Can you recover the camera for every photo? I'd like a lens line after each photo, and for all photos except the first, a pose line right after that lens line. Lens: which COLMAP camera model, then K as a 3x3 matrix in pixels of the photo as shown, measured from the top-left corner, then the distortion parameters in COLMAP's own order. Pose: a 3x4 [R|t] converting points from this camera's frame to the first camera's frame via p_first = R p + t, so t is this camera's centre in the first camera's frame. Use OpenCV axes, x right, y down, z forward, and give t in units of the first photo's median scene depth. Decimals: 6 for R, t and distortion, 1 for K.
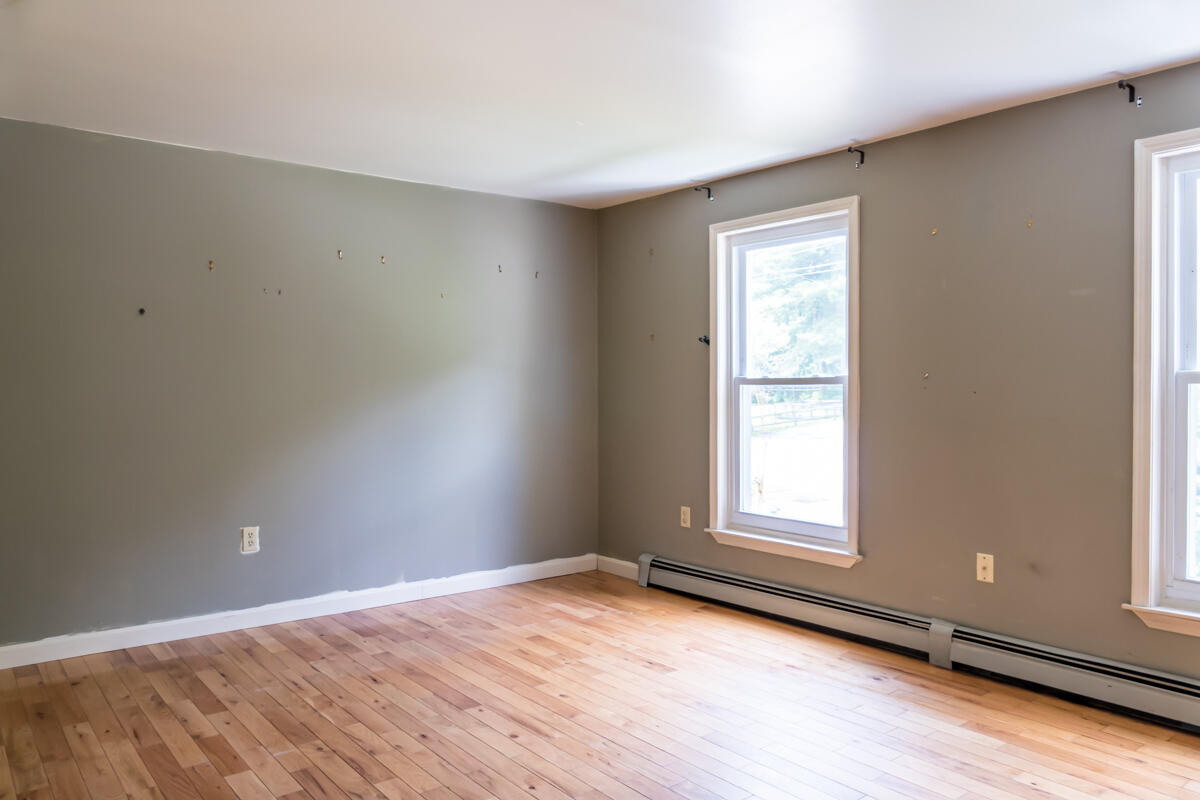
lens RADIAL K [[865.9, 0, 593.8], [0, 865.9, 397.6], [0, 0, 1]] dist [-0.022740, 0.005249]
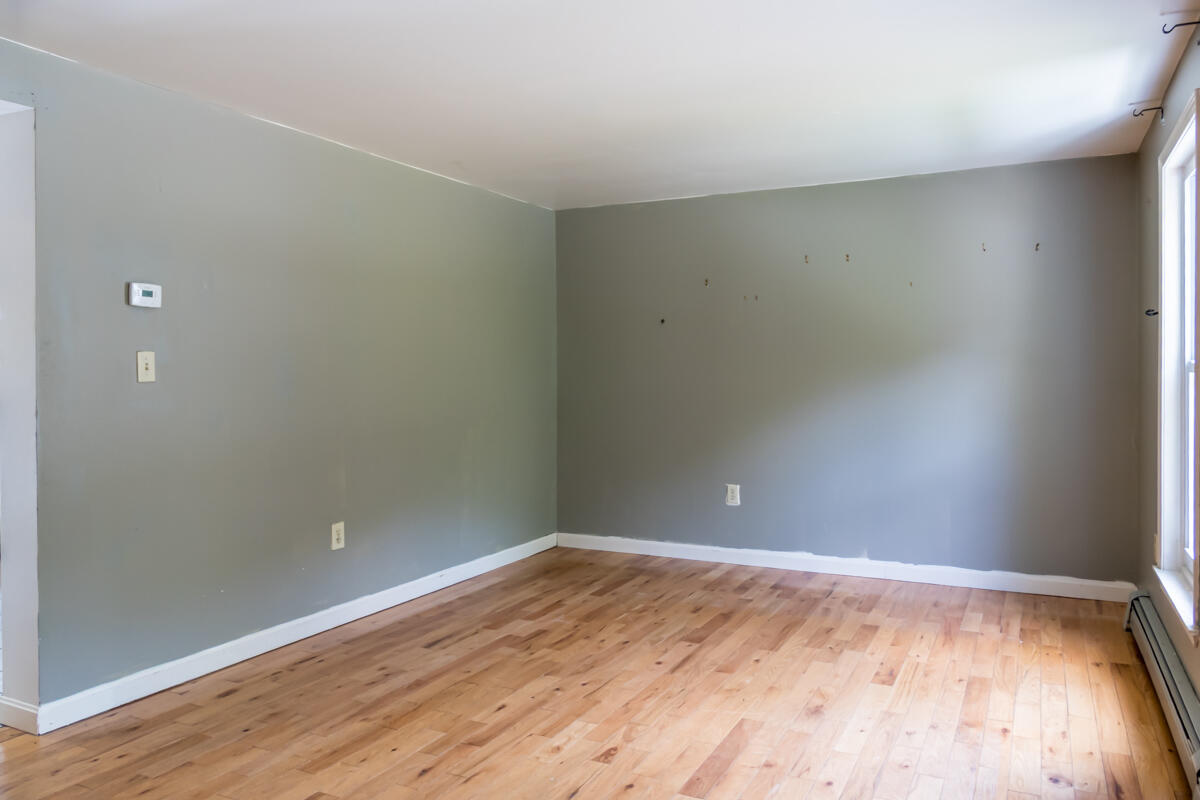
lens RADIAL K [[865.9, 0, 594.9], [0, 865.9, 399.8], [0, 0, 1]] dist [-0.022740, 0.005249]
pose [[0.417966, 0.031615, -0.907912, 0.723911], [-0.009431, 0.999491, 0.030463, -0.013096], [0.908414, -0.004170, 0.418052, 0.303463]]
